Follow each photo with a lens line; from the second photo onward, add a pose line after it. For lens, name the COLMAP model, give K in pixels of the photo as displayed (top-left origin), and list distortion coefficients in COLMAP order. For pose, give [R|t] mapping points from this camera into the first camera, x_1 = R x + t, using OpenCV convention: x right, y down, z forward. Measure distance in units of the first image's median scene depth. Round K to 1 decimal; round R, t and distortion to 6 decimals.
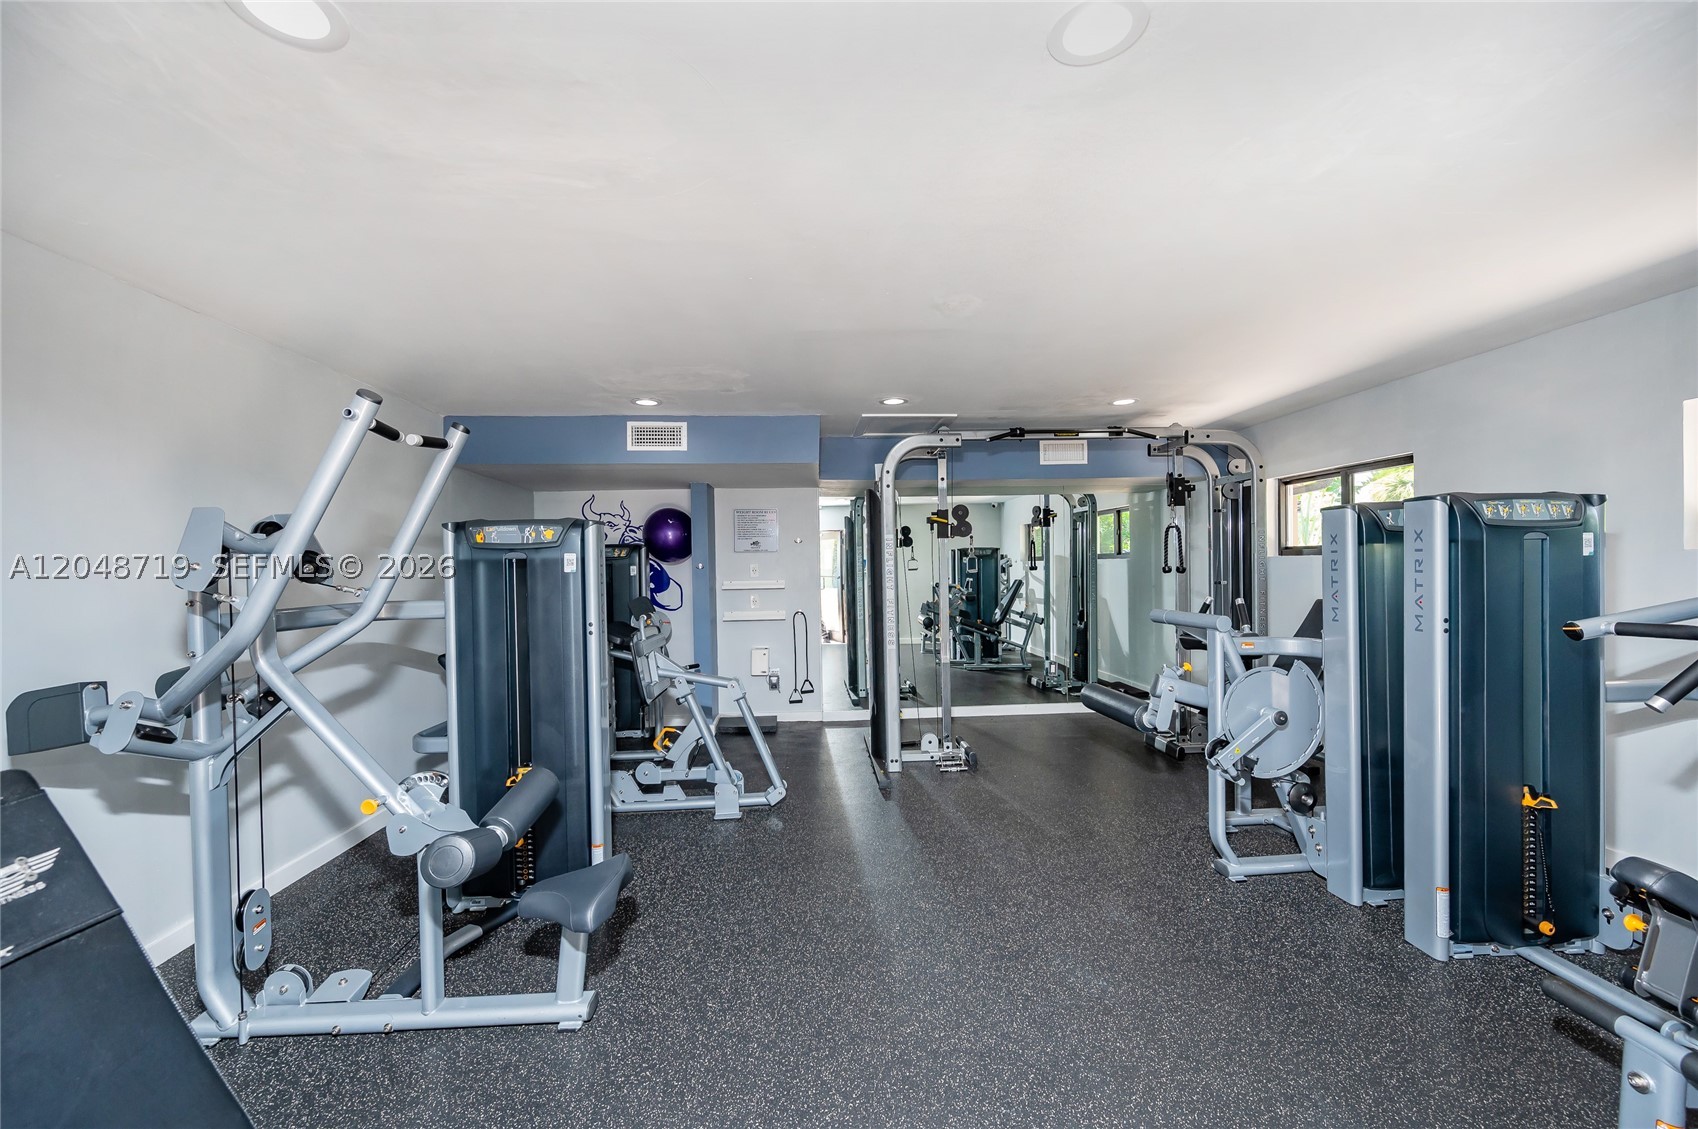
lens RADIAL K [[667.2, 0, 838.9], [0, 667.2, 577.0], [0, 0, 1]] dist [-0.004255, -0.001356]
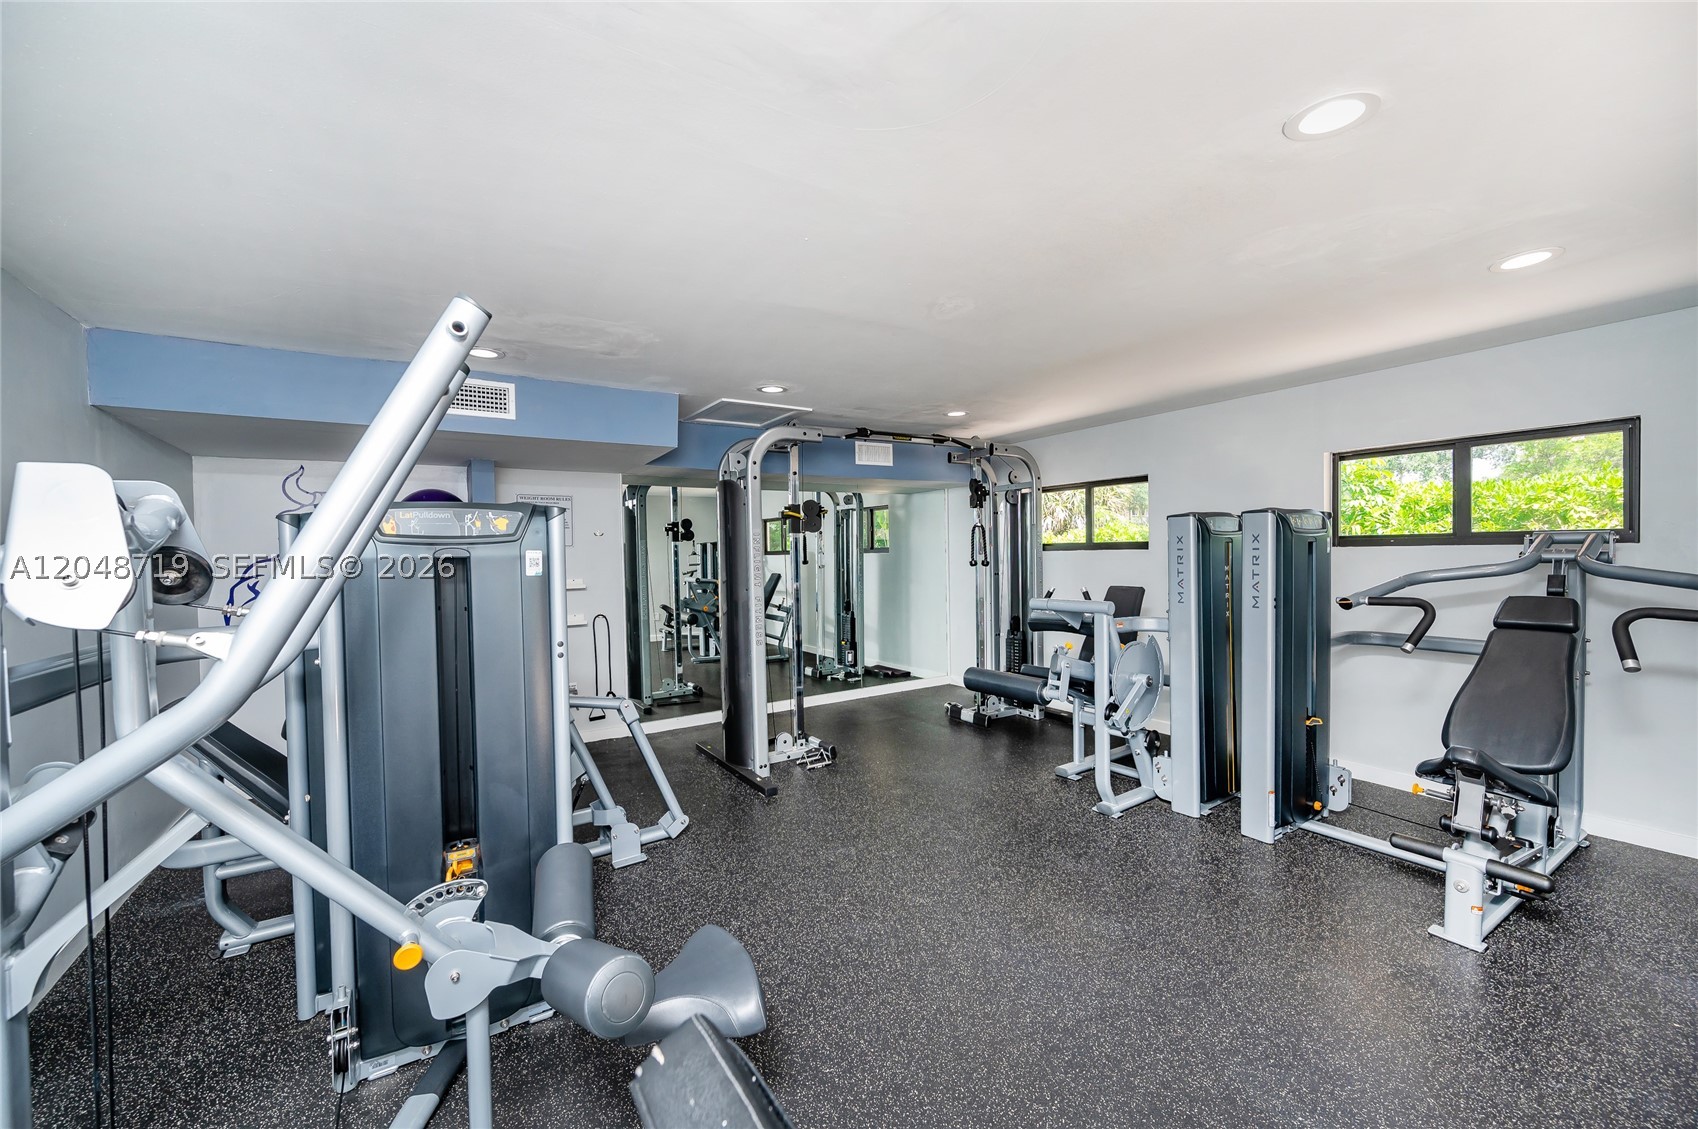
lens RADIAL K [[667.2, 0, 857.1], [0, 667.2, 573.4], [0, 0, 1]] dist [-0.004255, -0.001356]
pose [[0.873664, -0.016160, 0.486261, -0.260846], [0.013811, 0.999869, 0.008415, -0.006289], [-0.486333, -0.000636, 0.873773, 0.101440]]
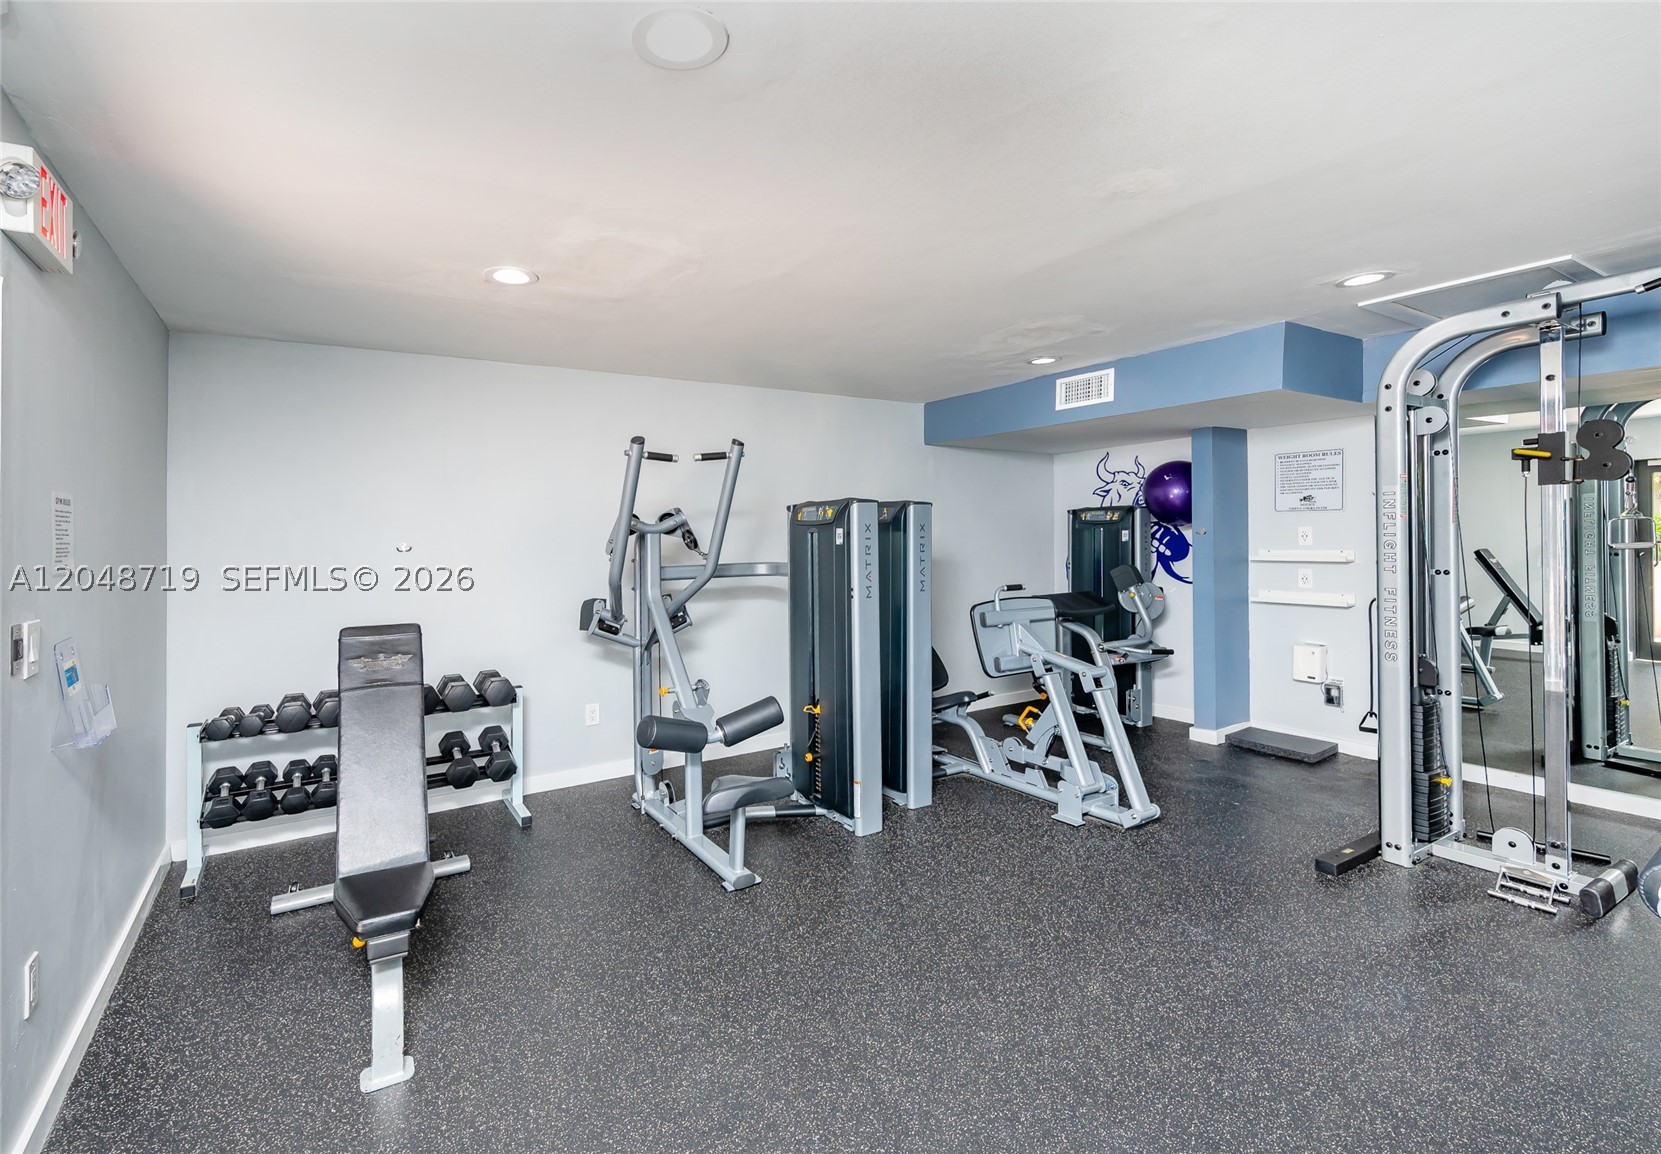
lens RADIAL K [[742.8, 0, 805.7], [0, 742.8, 534.3], [0, 0, 1]] dist [-0.000926, -0.000009]
pose [[0.490363, 0.008760, -0.871474, 0.417766], [-0.005248, 0.999961, 0.007099, -0.019469], [0.871503, 0.001092, 0.490390, 0.174035]]
